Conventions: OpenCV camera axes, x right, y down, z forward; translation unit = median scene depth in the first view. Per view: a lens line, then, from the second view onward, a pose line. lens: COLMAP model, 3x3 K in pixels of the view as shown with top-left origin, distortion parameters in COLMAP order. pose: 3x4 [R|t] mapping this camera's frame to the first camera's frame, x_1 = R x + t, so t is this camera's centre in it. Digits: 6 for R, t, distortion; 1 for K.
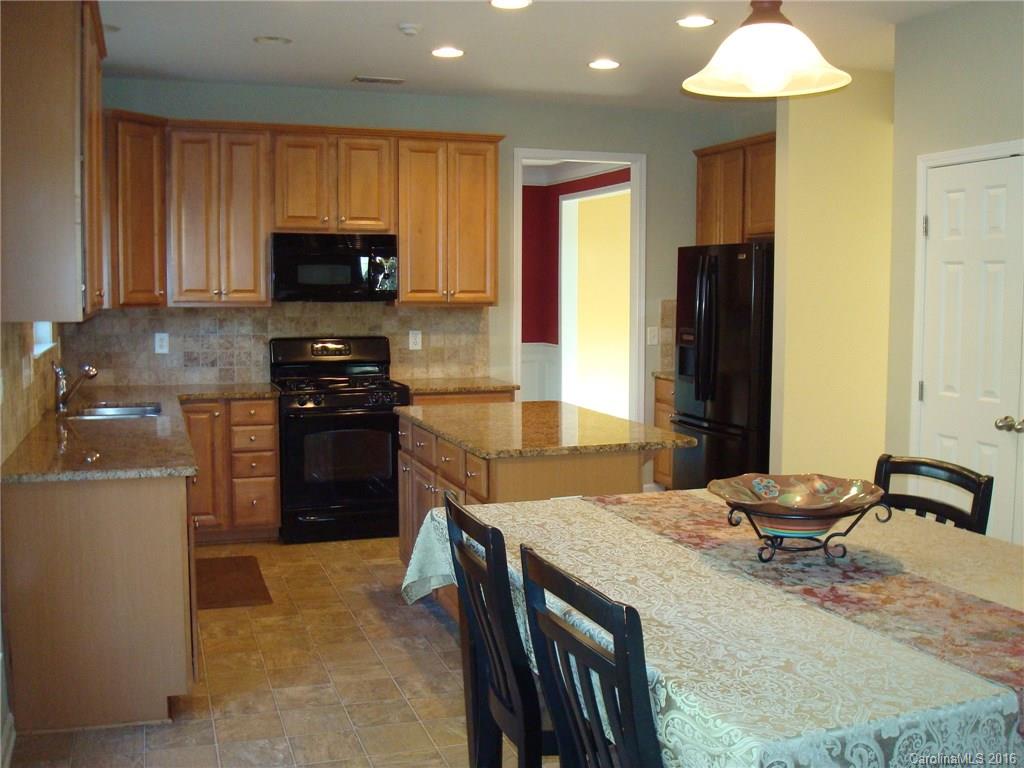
lens RADIAL K [[1083.3, 0, 517.8], [0, 1083.3, 377.6], [0, 0, 1]] dist [-0.063853, -0.119725]
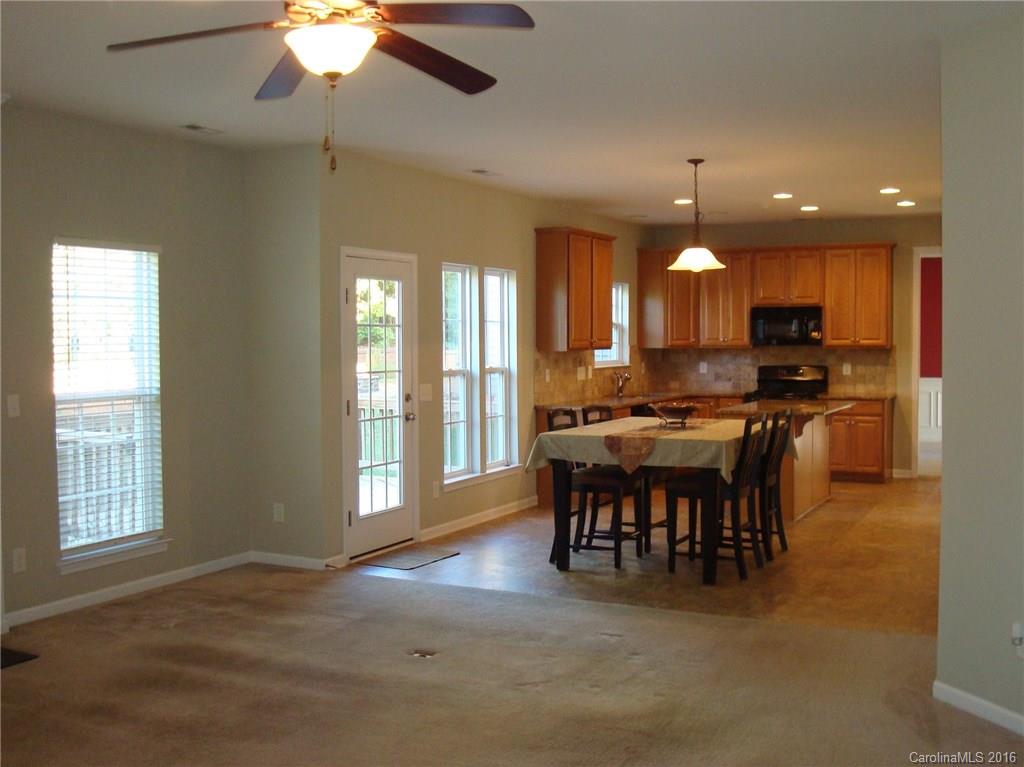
lens RADIAL K [[1083.3, 0, 517.8], [0, 1083.3, 377.1], [0, 0, 1]] dist [-0.063853, -0.119725]
pose [[0.696178, 0.019873, -0.717594, 0.768952], [-0.049213, 0.998586, -0.020089, 0.036983], [0.716181, 0.049301, 0.696172, -0.515069]]
